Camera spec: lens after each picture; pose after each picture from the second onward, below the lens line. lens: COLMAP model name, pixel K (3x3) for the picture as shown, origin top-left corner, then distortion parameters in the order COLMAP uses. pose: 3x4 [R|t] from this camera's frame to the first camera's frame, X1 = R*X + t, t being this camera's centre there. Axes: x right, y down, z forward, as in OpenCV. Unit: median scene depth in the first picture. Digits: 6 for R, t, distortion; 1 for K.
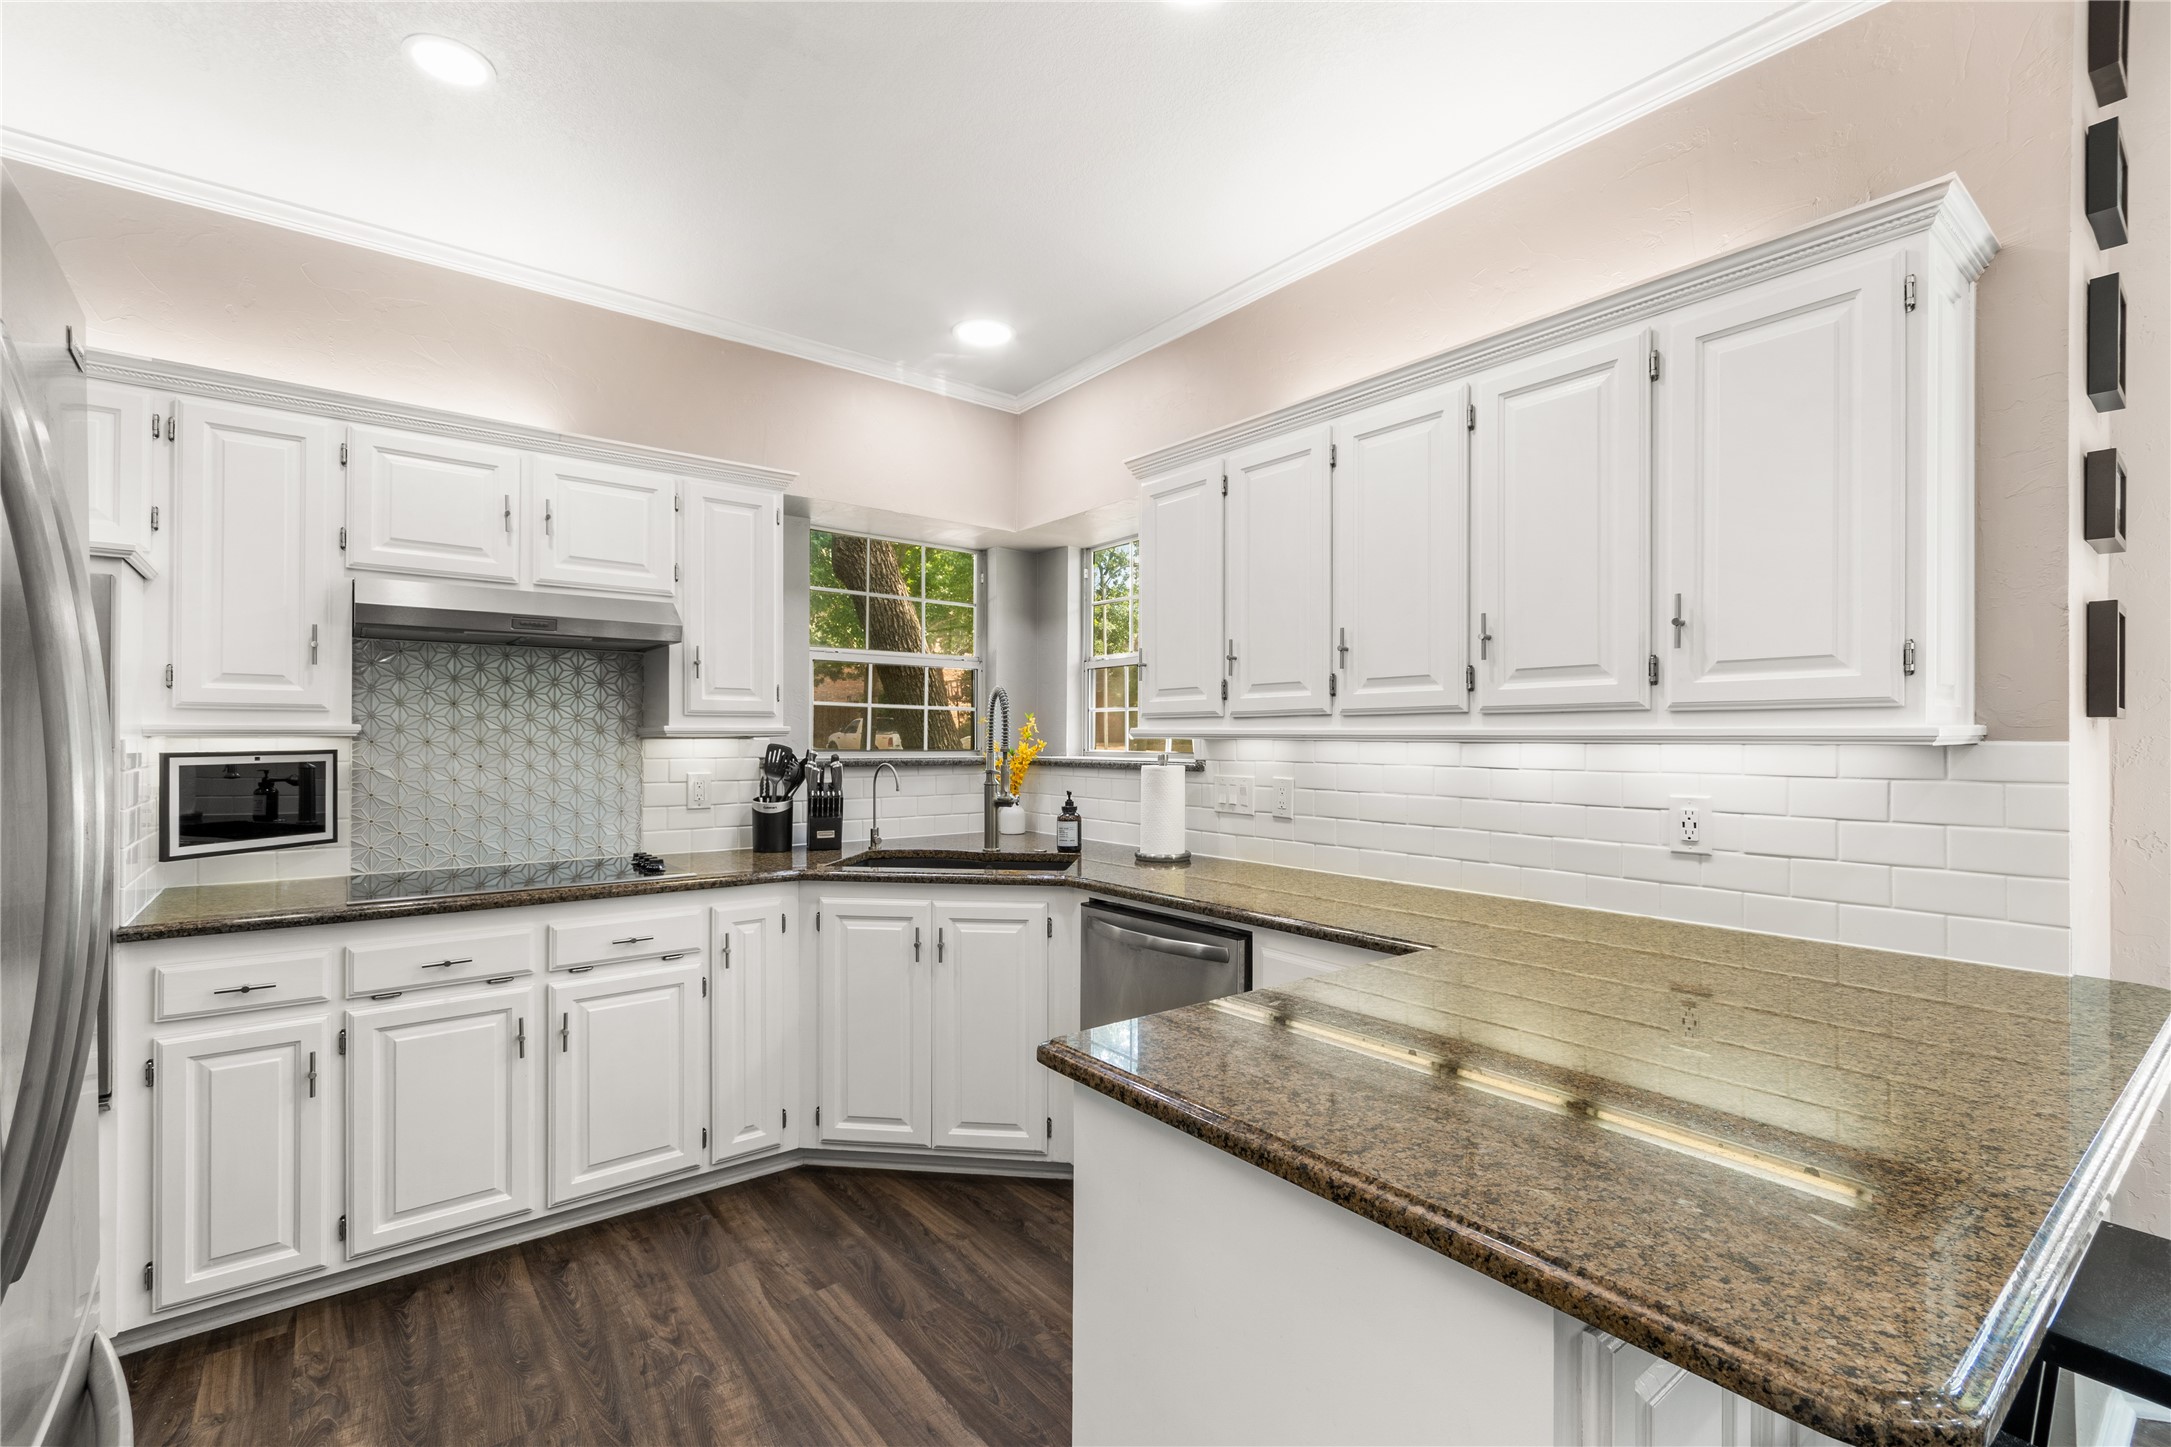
lens RADIAL K [[958.5, 0, 1077.4], [0, 958.5, 732.0], [0, 0, 1]] dist [0.011201, -0.002075]
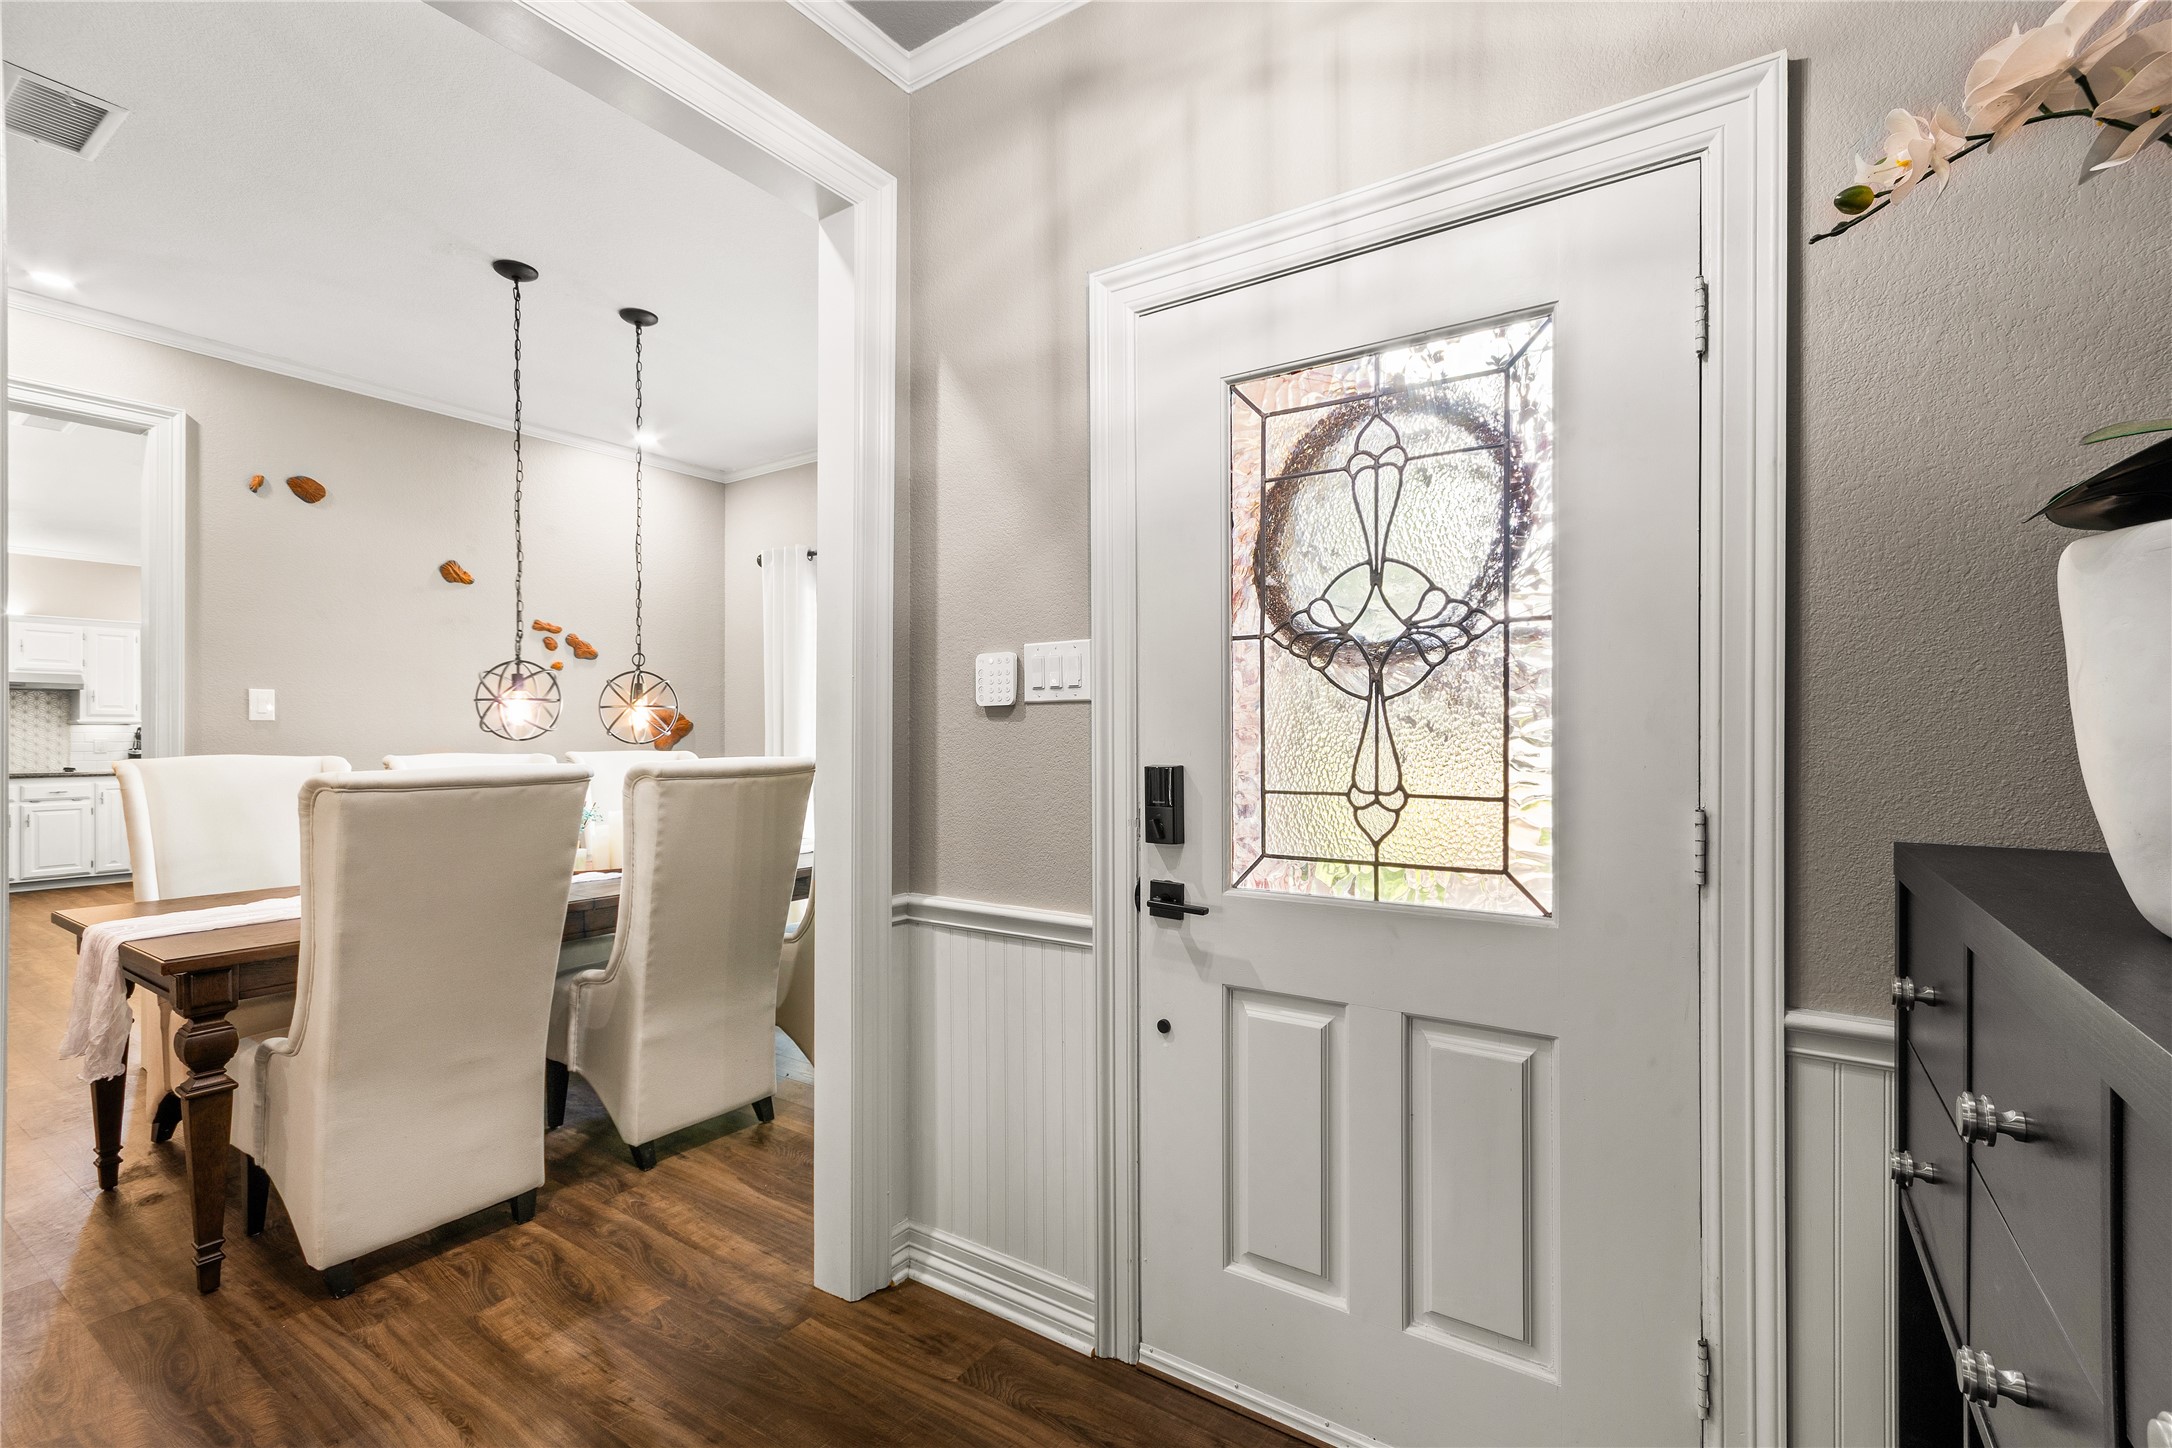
lens RADIAL K [[959.0, 0, 1071.7], [0, 959.0, 739.7], [0, 0, 1]] dist [0.011201, -0.002075]
pose [[0.952264, 0.000541, 0.305276, 1.468282], [-0.002664, 0.999975, 0.006537, 0.025344], [-0.305265, -0.007039, 0.952241, -2.563094]]
